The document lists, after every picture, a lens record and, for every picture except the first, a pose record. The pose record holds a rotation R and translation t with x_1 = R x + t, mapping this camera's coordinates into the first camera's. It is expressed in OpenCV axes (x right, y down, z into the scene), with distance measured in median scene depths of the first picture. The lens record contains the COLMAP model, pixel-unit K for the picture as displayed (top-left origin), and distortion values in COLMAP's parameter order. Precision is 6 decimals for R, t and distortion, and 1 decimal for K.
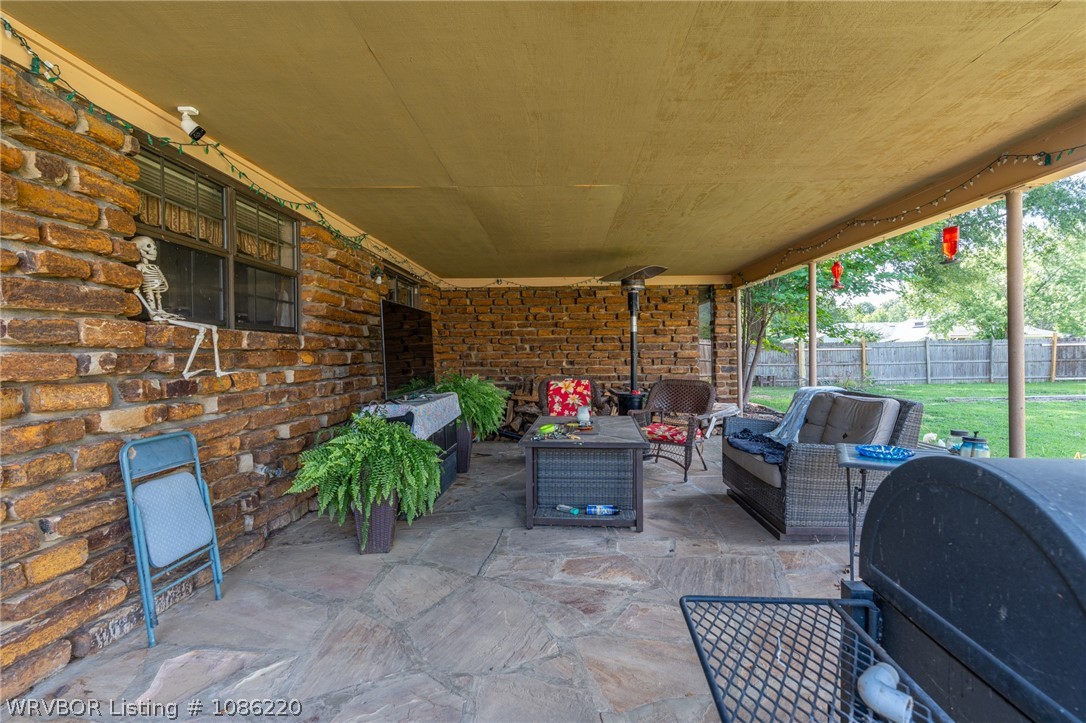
lens RADIAL K [[493.9, 0, 553.2], [0, 493.9, 355.8], [0, 0, 1]] dist [-0.007519, 0.001389]
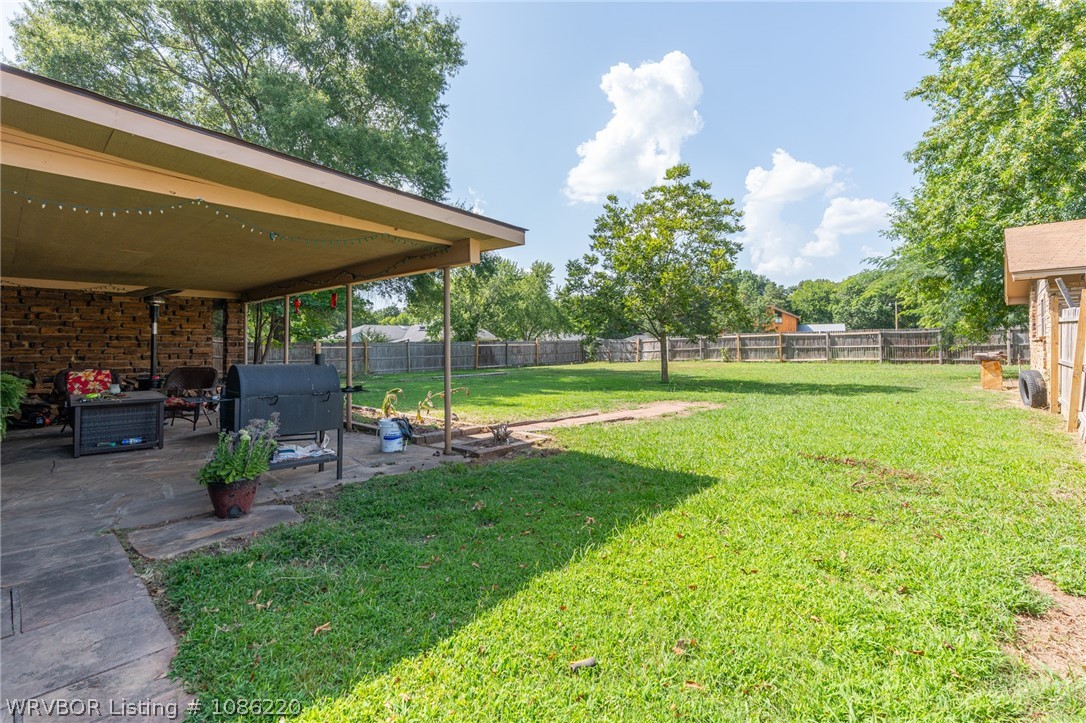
lens RADIAL K [[493.9, 0, 535.9], [0, 493.9, 334.9], [0, 0, 1]] dist [-0.007519, 0.001389]
pose [[0.664691, 0.024445, 0.746718, -0.182910], [0.004409, 0.999319, -0.036639, 0.011305], [-0.747105, 0.027645, 0.664131, -0.843074]]
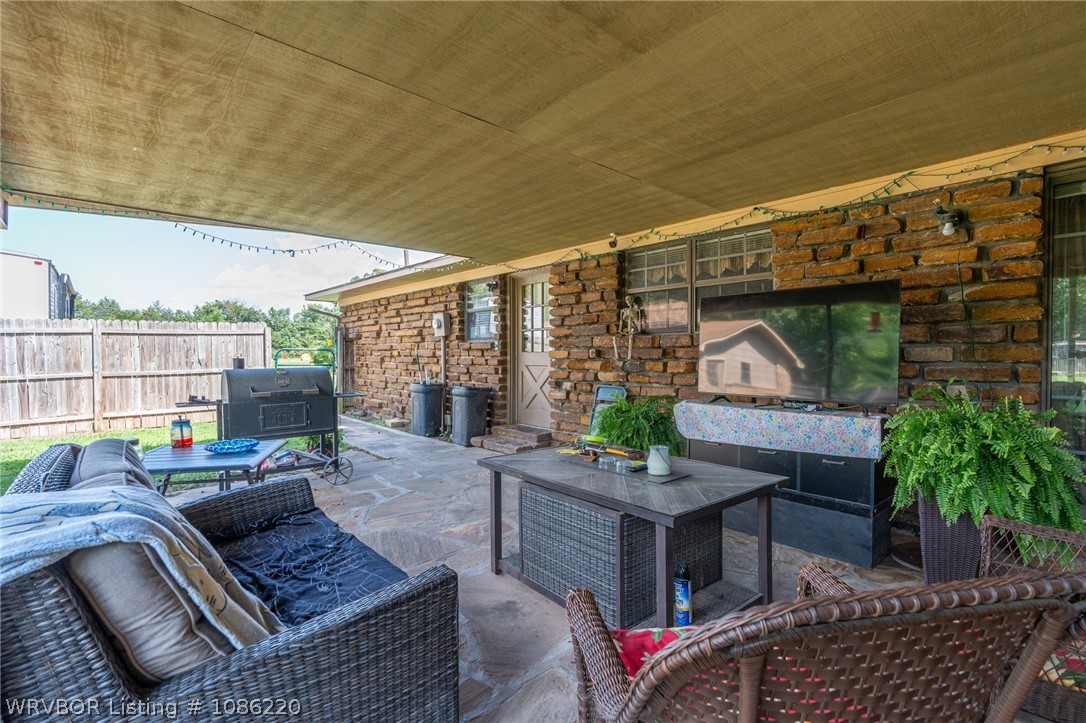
lens RADIAL K [[493.9, 0, 545.4], [0, 493.9, 361.5], [0, 0, 1]] dist [-0.007519, 0.001389]
pose [[-0.723369, 0.019504, -0.690186, 0.463077], [0.003420, 0.999690, 0.024666, -0.003410], [0.690453, 0.015482, -0.723212, 1.142528]]
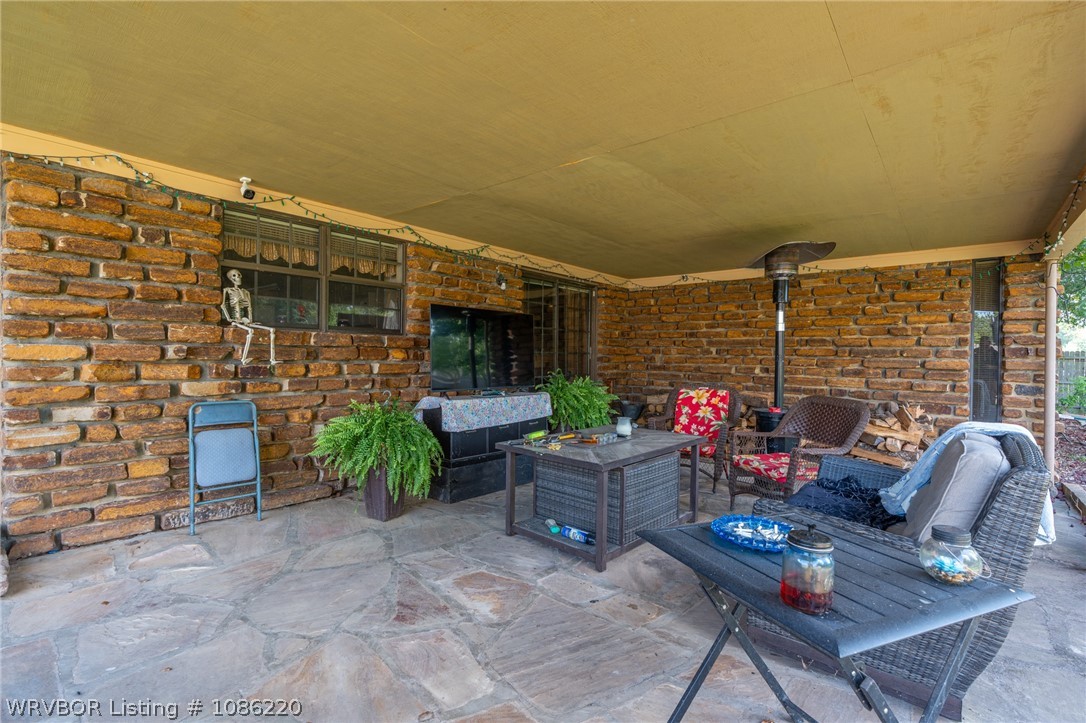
lens RADIAL K [[493.9, 0, 538.4], [0, 493.9, 364.0], [0, 0, 1]] dist [-0.007519, 0.001389]
pose [[0.778017, 0.031312, -0.627463, 0.420095], [-0.025860, 0.999507, 0.017813, -0.001804], [0.627711, 0.002368, 0.778443, 0.201876]]
